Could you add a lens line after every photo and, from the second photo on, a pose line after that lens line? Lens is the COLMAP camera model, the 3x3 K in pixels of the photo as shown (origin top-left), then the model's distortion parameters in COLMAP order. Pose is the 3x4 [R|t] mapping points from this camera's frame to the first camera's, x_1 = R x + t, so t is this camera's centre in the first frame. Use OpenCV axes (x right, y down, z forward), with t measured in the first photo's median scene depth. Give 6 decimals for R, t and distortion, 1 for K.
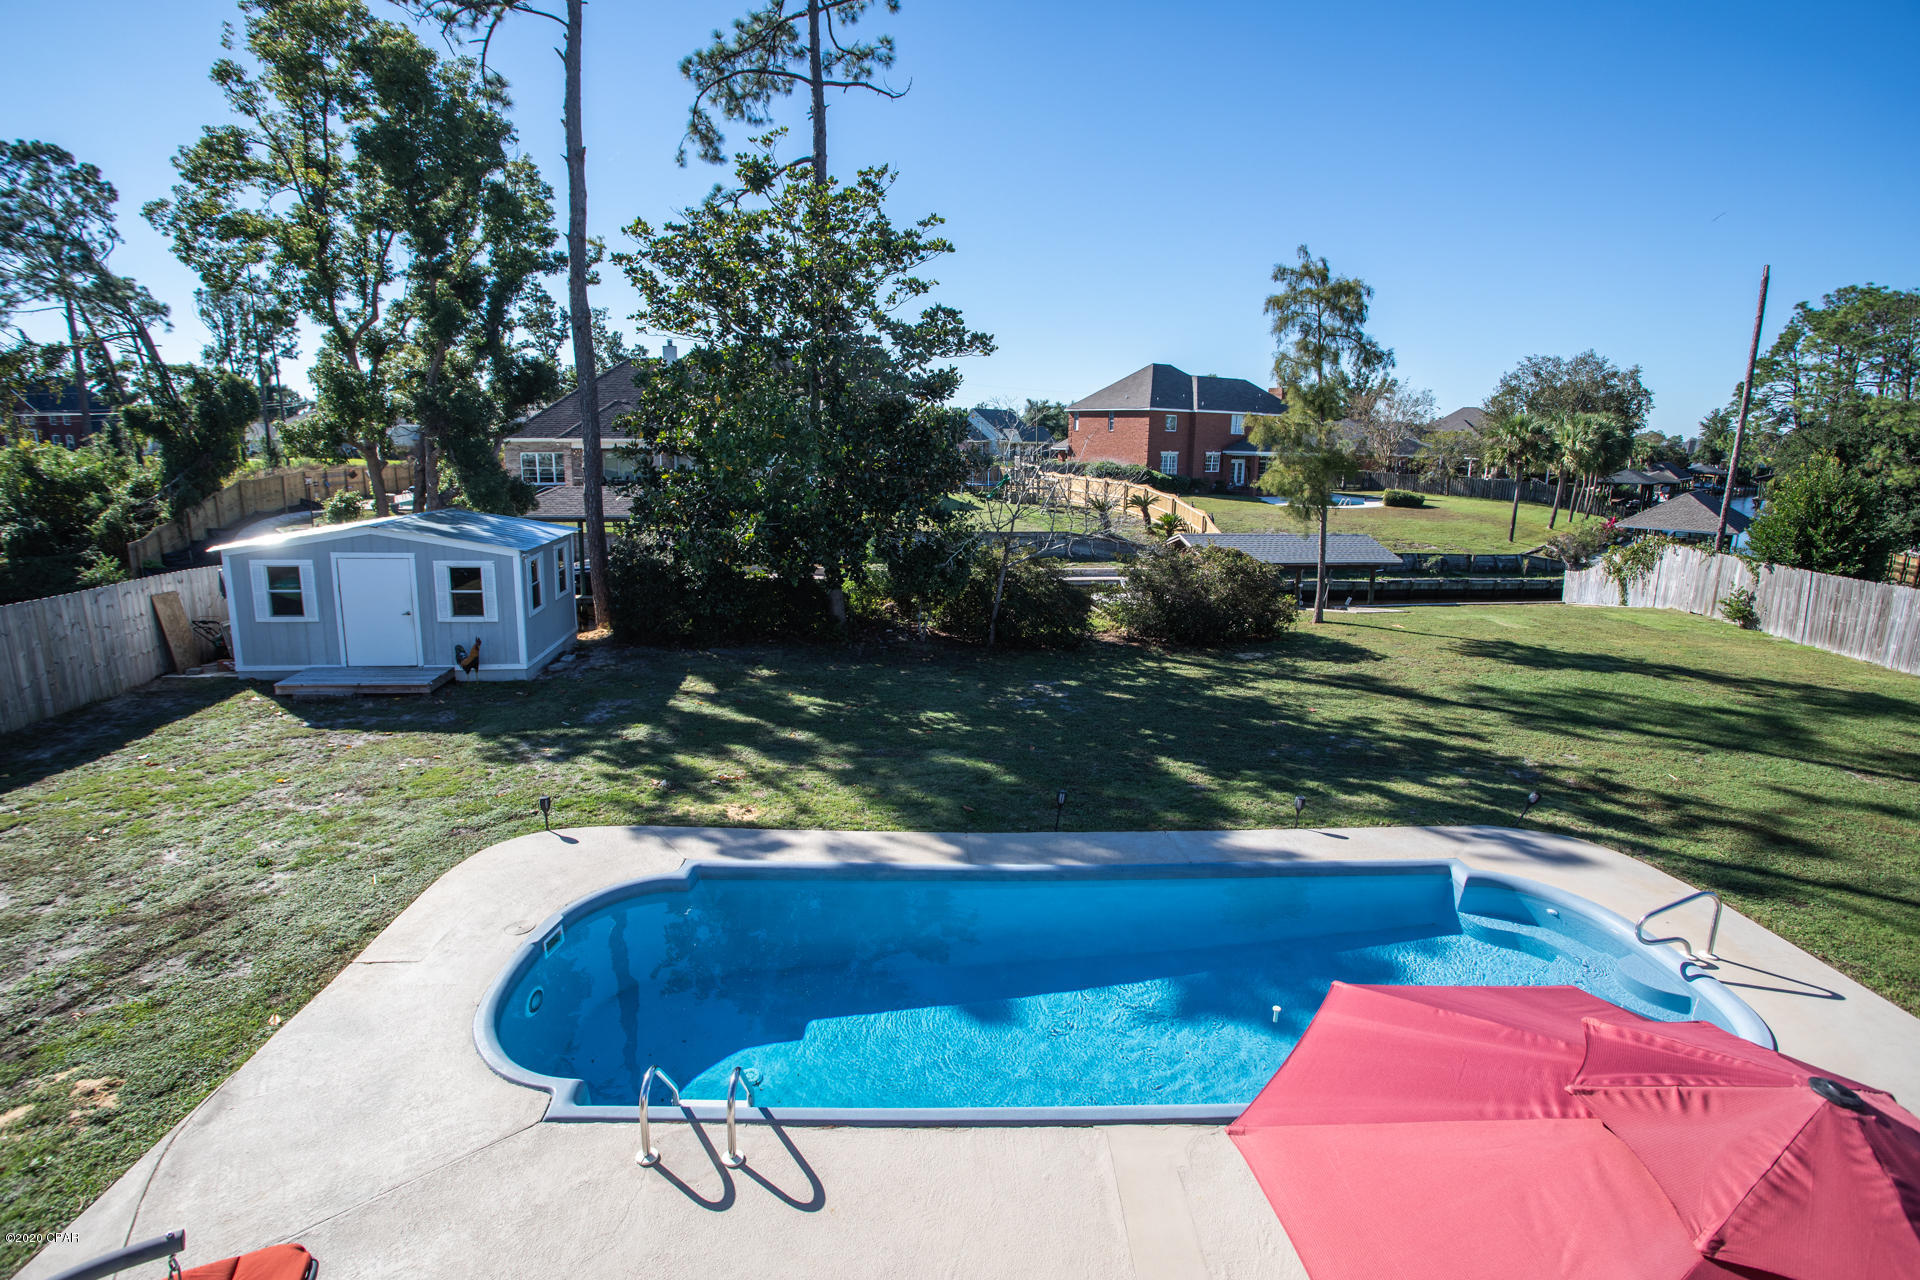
lens RADIAL K [[955.6, 0, 947.3], [0, 955.6, 626.5], [0, 0, 1]] dist [-0.090028, 0.046857]
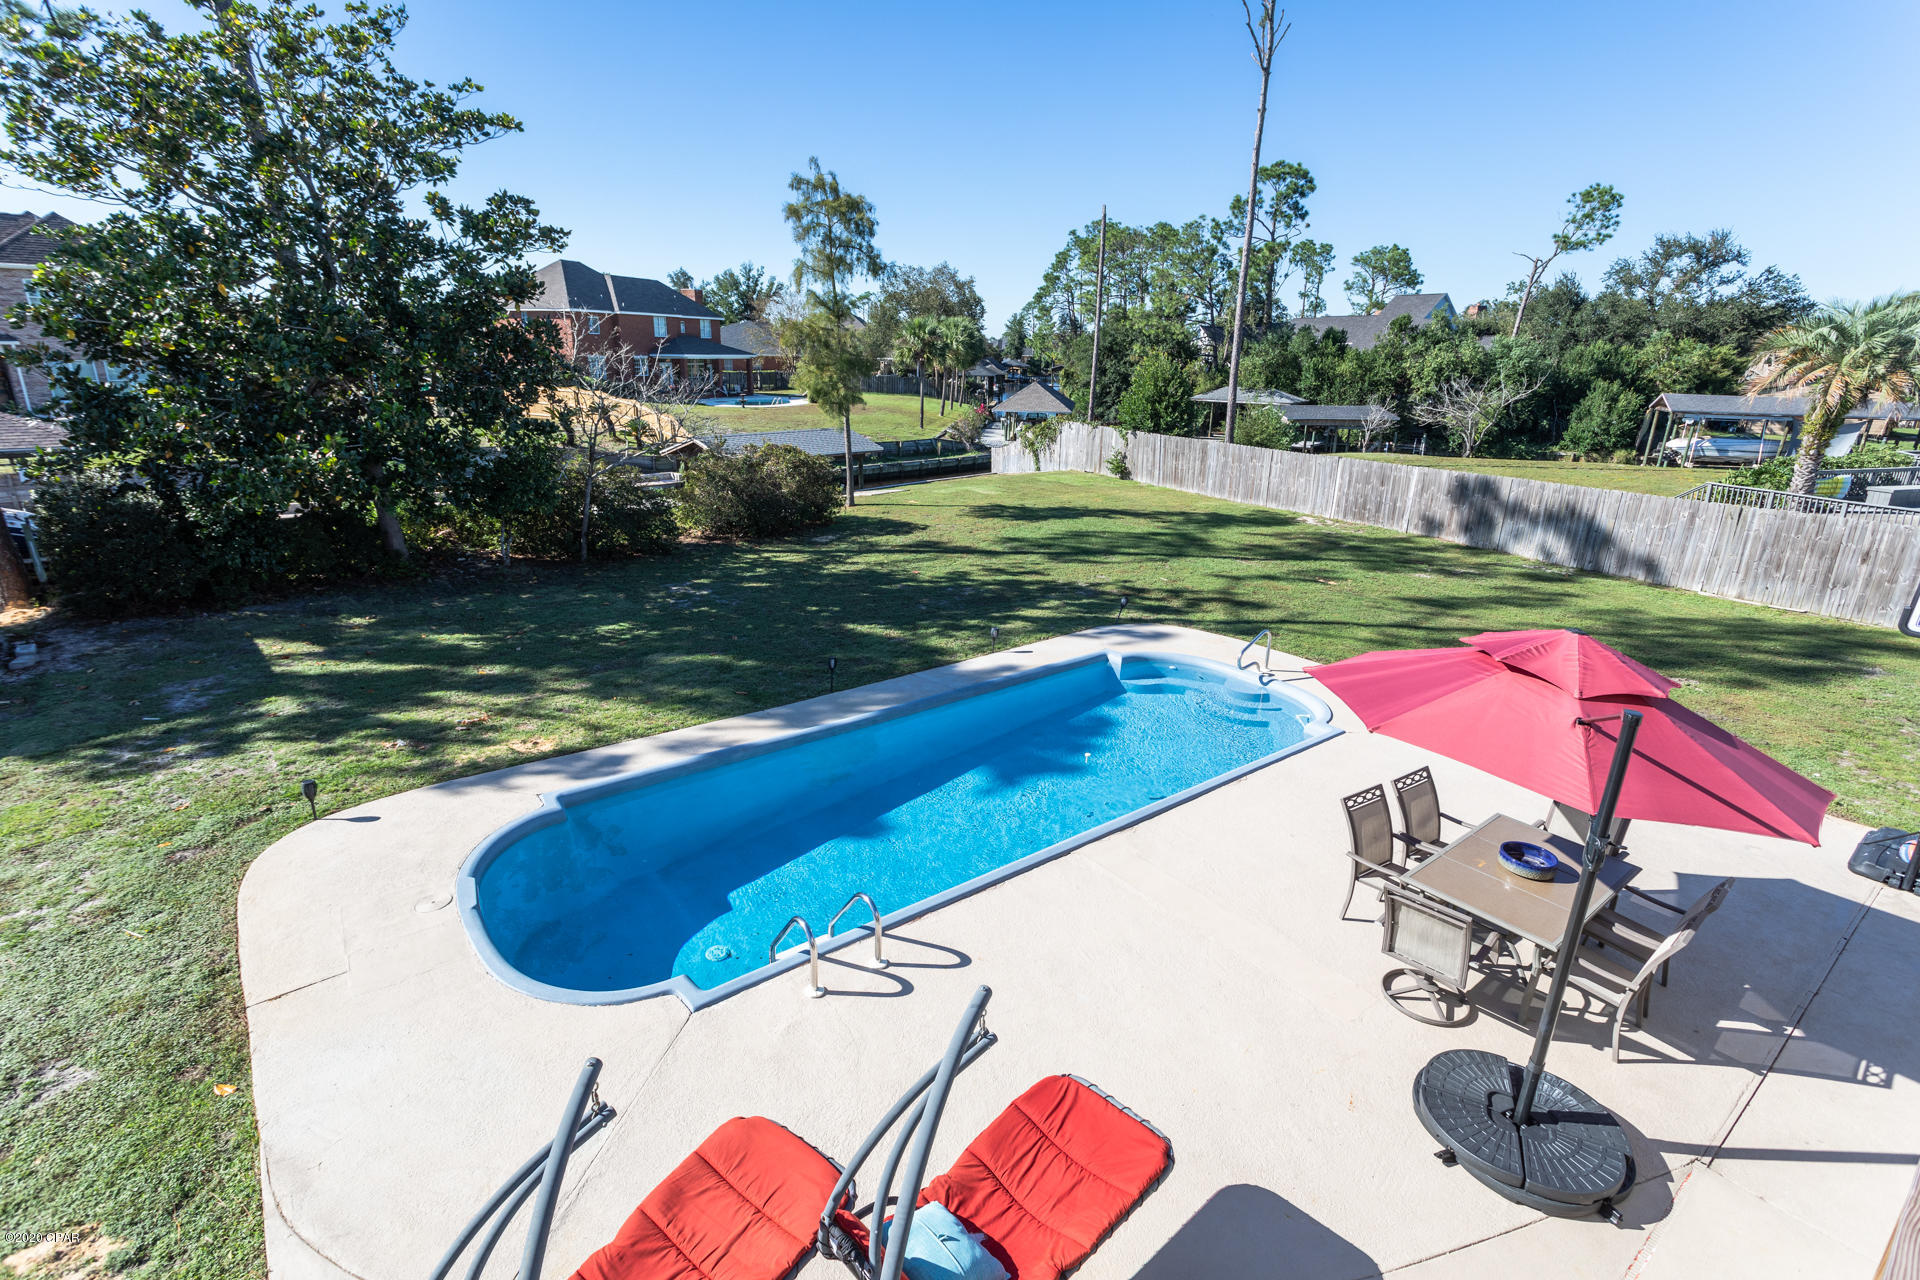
lens RADIAL K [[915.3, 0, 960.0], [0, 915.3, 640.0], [0, 0, 1]] dist [0.003830, 0.000659]
pose [[0.804466, -0.181729, 0.565516, -0.230286], [0.113288, 0.981515, 0.154255, -0.001371], [-0.583095, -0.060027, 0.810183, 0.000237]]
